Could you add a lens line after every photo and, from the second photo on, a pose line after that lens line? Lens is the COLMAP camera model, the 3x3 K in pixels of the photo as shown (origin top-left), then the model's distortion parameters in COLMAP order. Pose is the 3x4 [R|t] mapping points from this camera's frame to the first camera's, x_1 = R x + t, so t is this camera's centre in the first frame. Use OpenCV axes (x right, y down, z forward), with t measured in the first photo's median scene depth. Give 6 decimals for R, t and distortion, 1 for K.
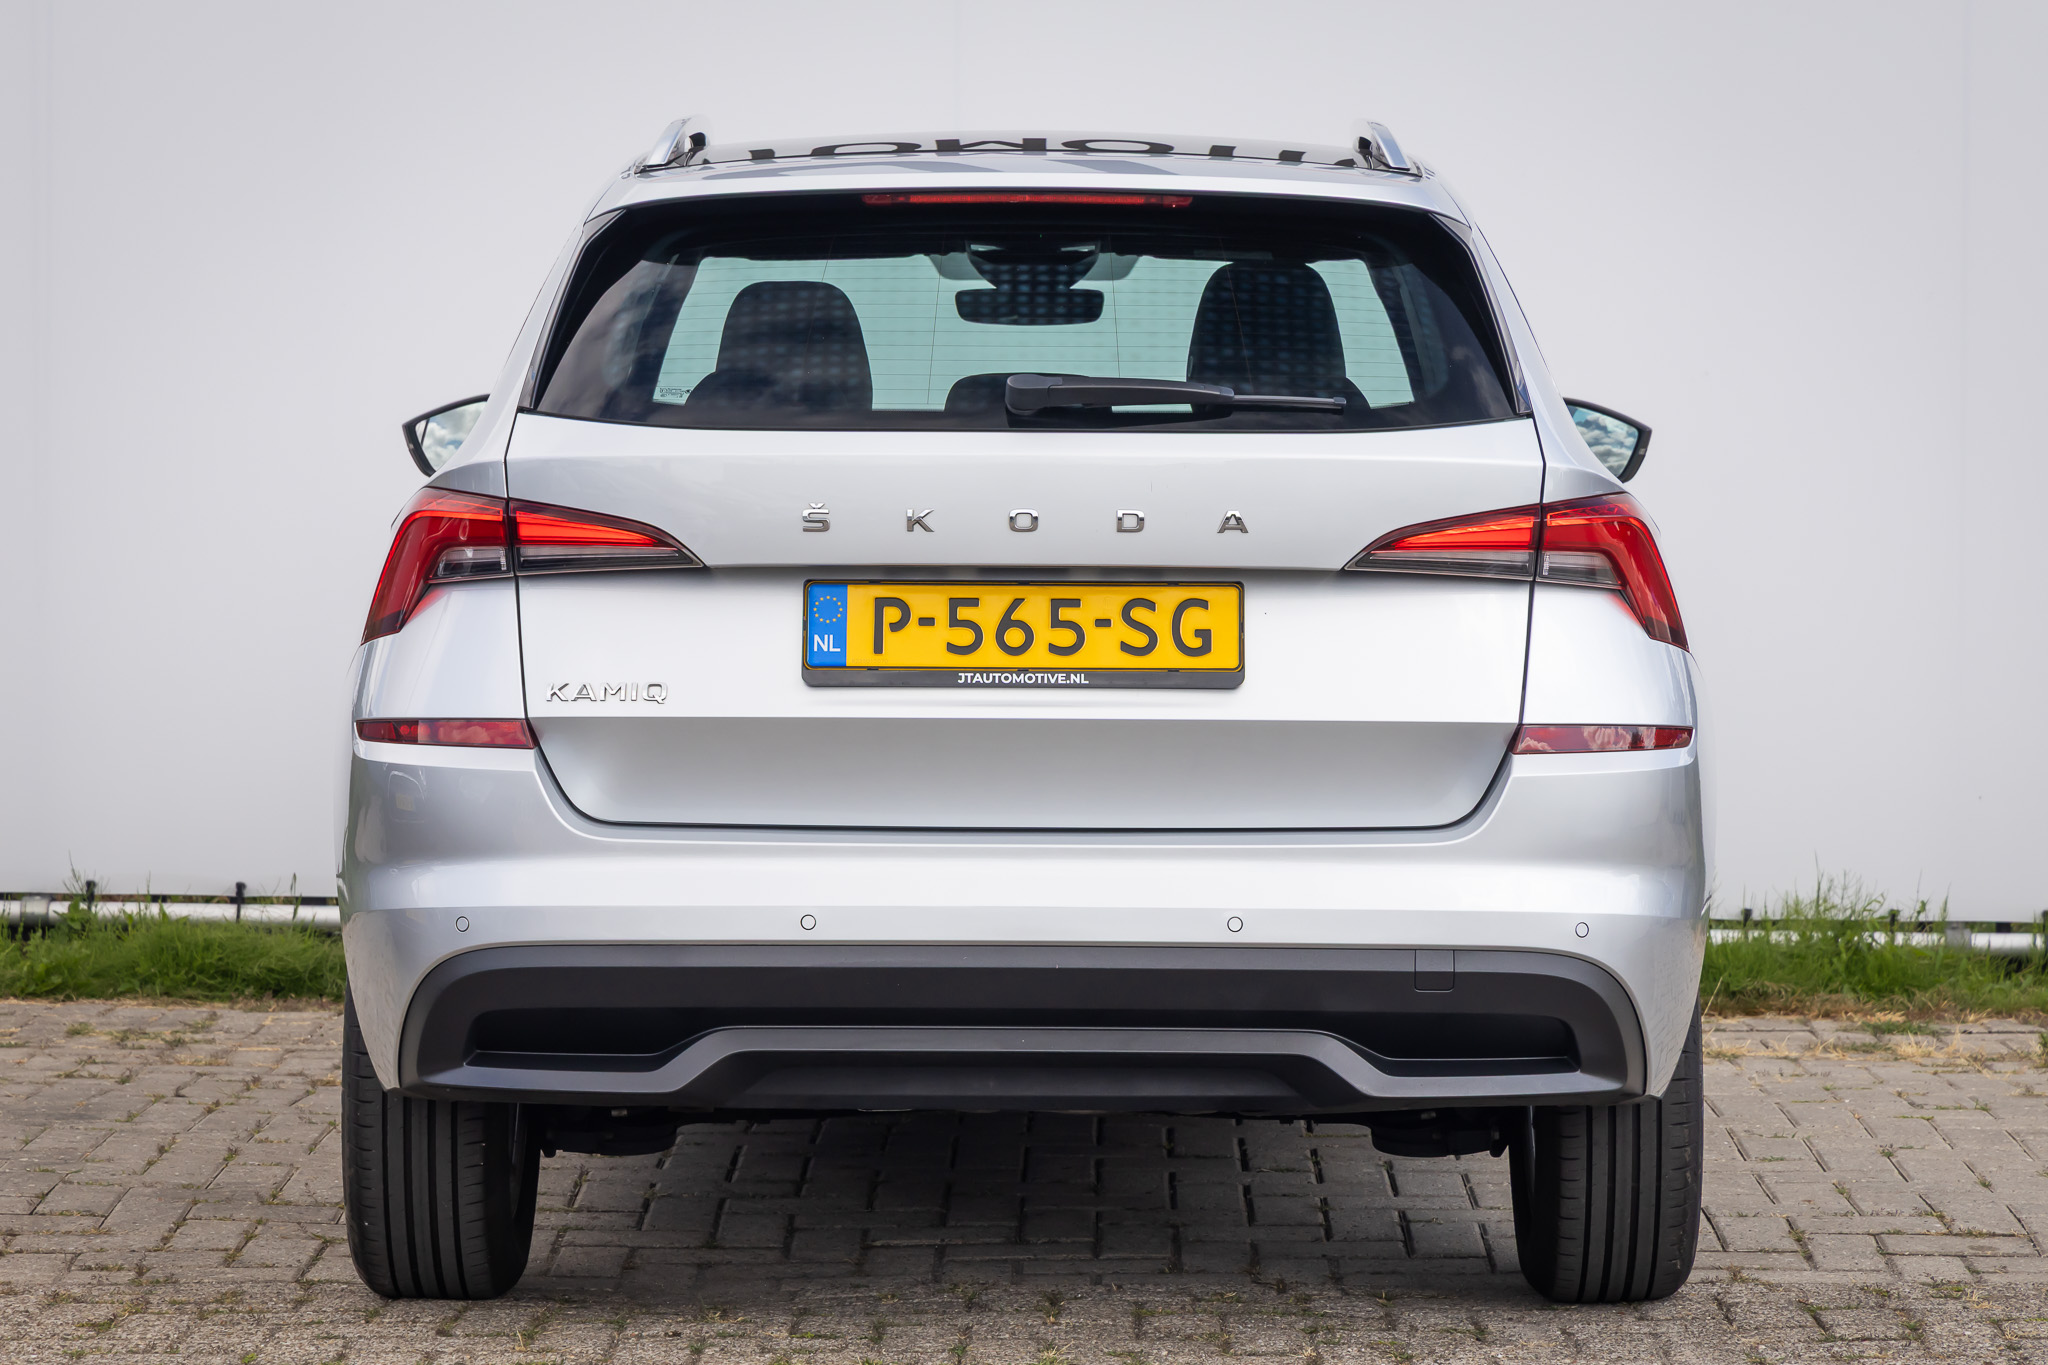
lens RADIAL K [[6123.1, 0, 1032.1], [0, 6123.1, 678.0], [0, 0, 1]] dist [0.012945, 0.000000]
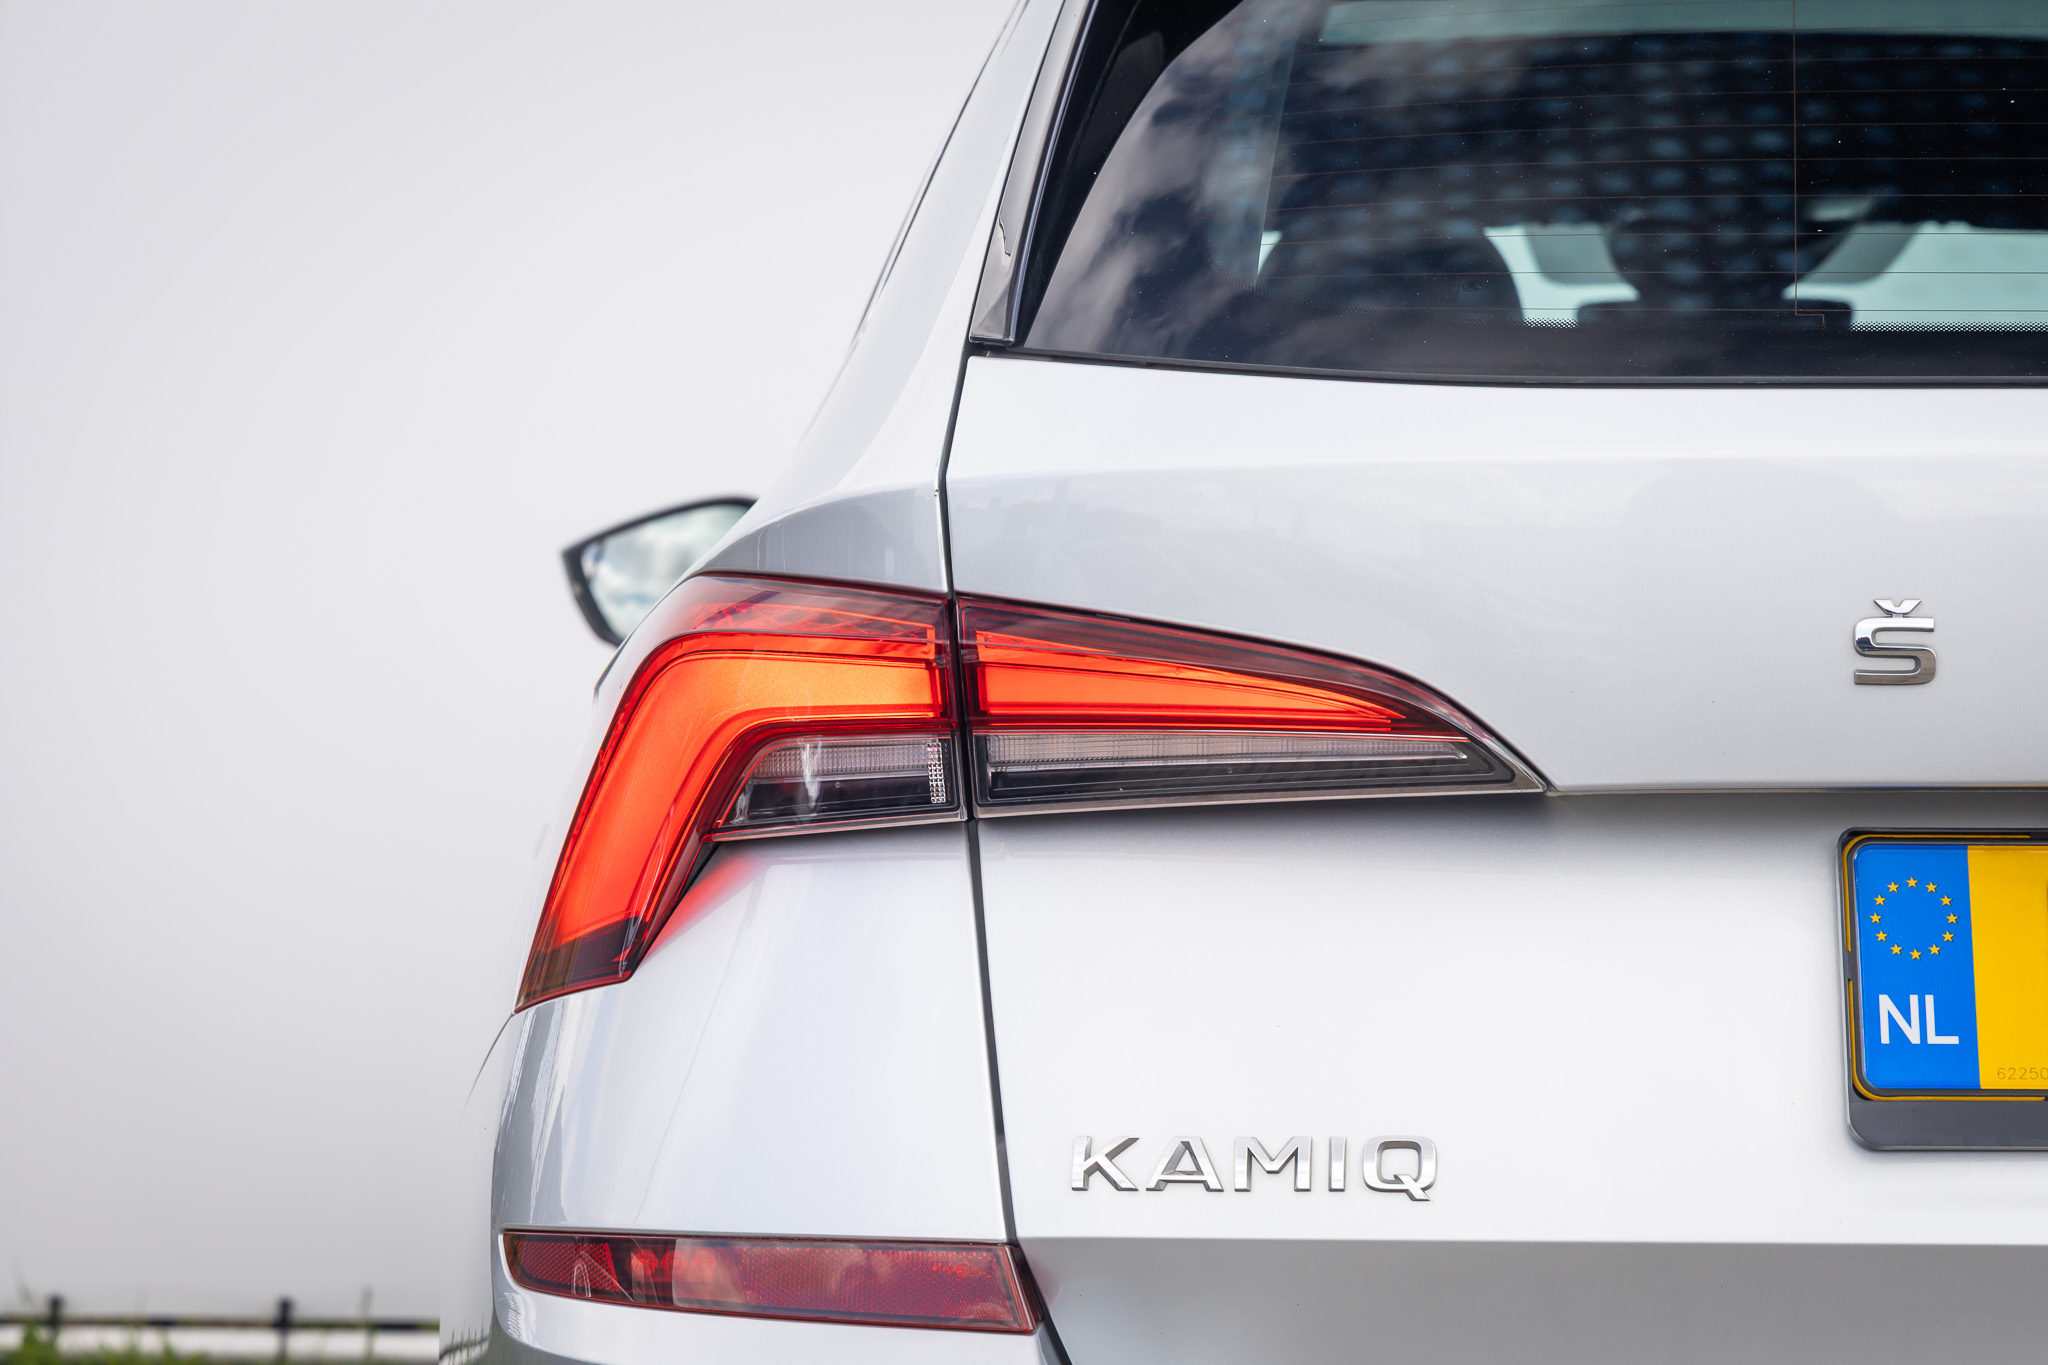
lens RADIAL K [[5318.4, 0, 1025.1], [0, 5318.4, 681.8], [0, 0, 1]] dist [0.088143, 0.000000]
pose [[0.999998, -0.001506, -0.001620, -0.074812], [0.001433, 0.999021, -0.044218, -0.010347], [0.001685, 0.044215, 0.999021, 0.648846]]
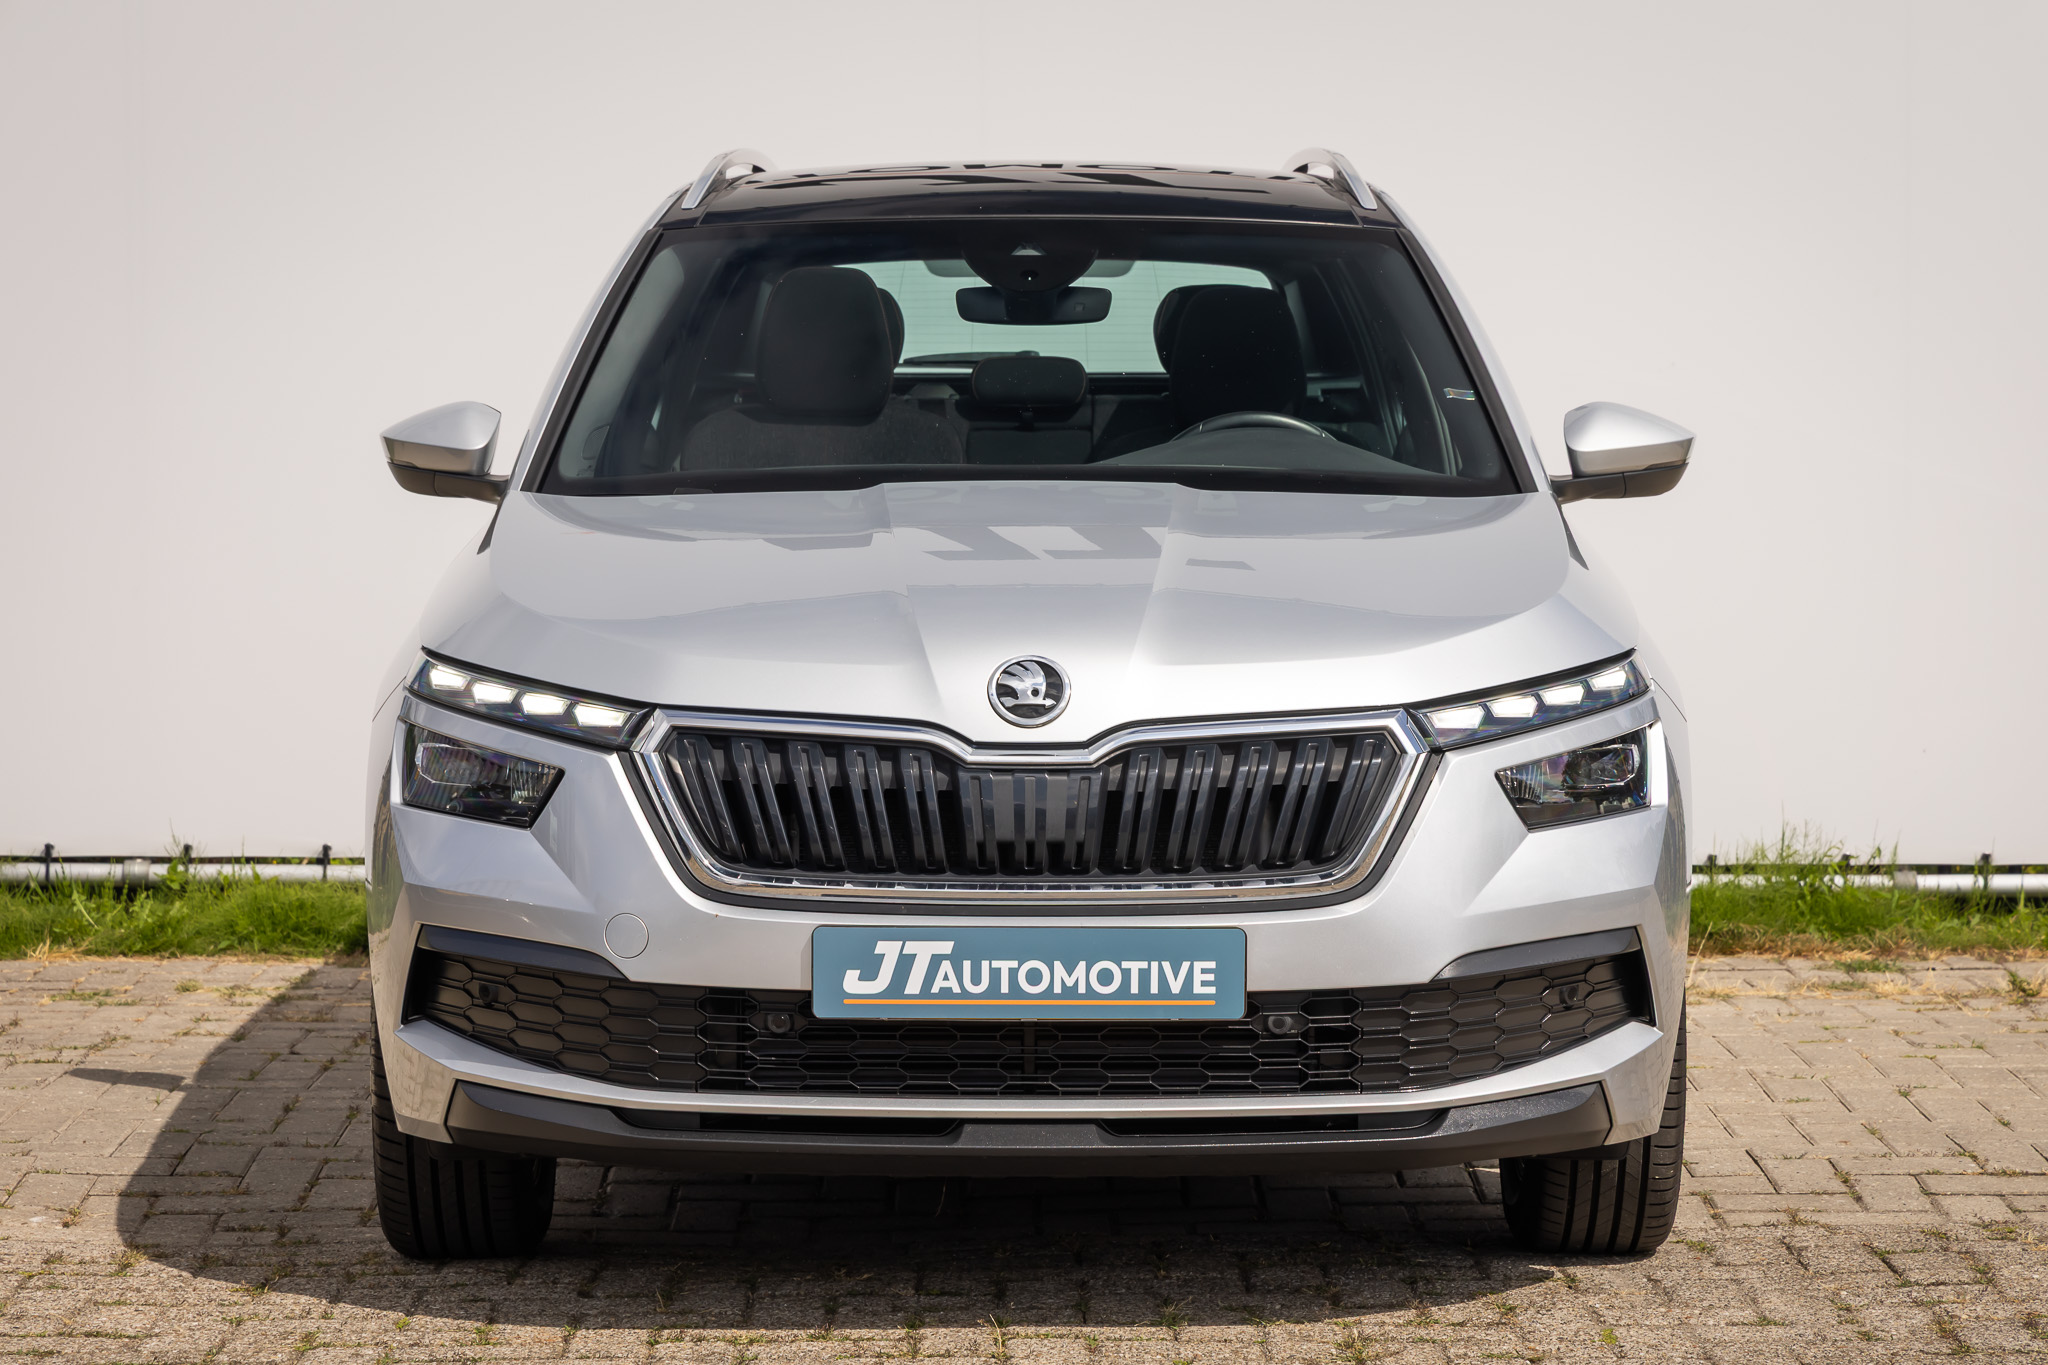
lens RADIAL K [[5319.4, 0, 1016.7], [0, 5319.4, 689.1], [0, 0, 1]] dist [-0.028932, 0.000000]
pose [[0.999788, -0.008708, 0.018663, -0.037631], [0.008494, 0.999898, 0.011513, -0.005566], [-0.018761, -0.011352, 0.999760, 0.093774]]
